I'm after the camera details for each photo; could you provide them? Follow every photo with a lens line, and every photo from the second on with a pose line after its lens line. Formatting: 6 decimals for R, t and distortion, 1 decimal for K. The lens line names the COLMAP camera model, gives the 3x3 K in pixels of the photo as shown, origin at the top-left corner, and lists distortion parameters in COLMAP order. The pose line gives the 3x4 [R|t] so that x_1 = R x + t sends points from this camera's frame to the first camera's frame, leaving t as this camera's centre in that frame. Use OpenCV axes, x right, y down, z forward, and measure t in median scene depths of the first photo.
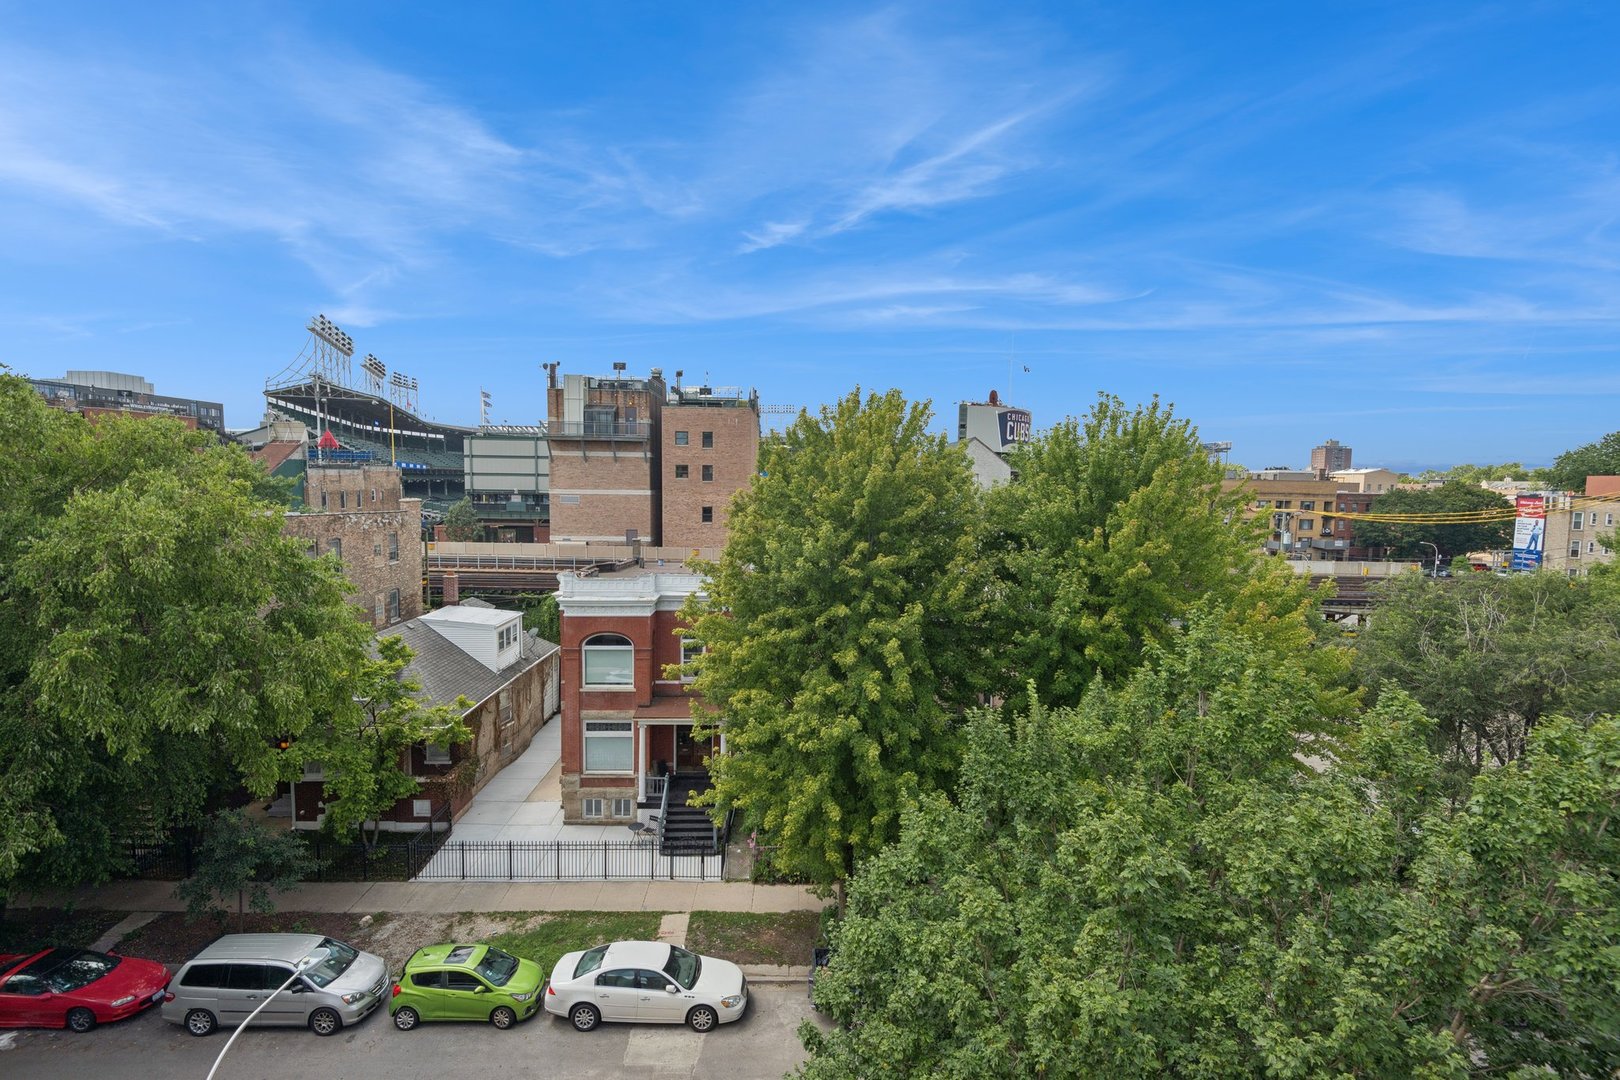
lens RADIAL K [[739.8, 0, 810.2], [0, 739.8, 537.9], [0, 0, 1]] dist [0.001781, -0.000613]
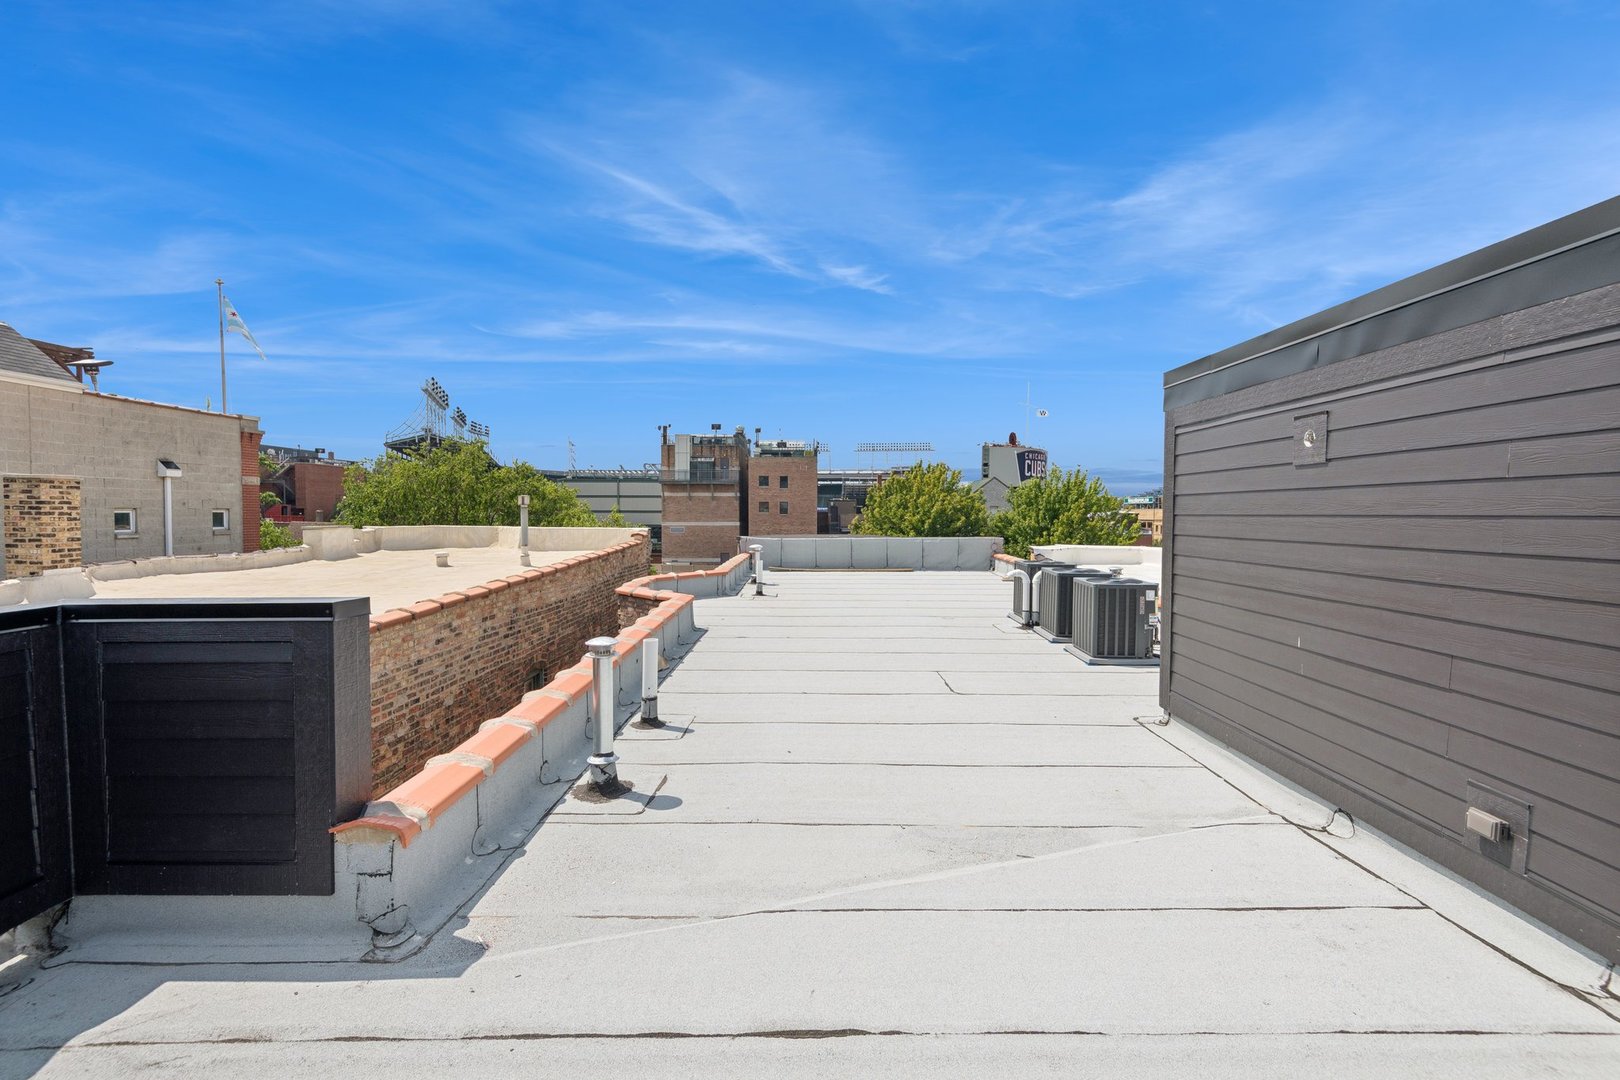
lens RADIAL K [[739.8, 0, 811.9], [0, 739.8, 530.8], [0, 0, 1]] dist [0.001781, -0.000613]
pose [[0.999407, -0.010444, -0.032817, -0.048862], [0.008584, 0.998376, -0.056321, 0.023710], [0.033352, 0.056006, 0.997873, -0.272951]]
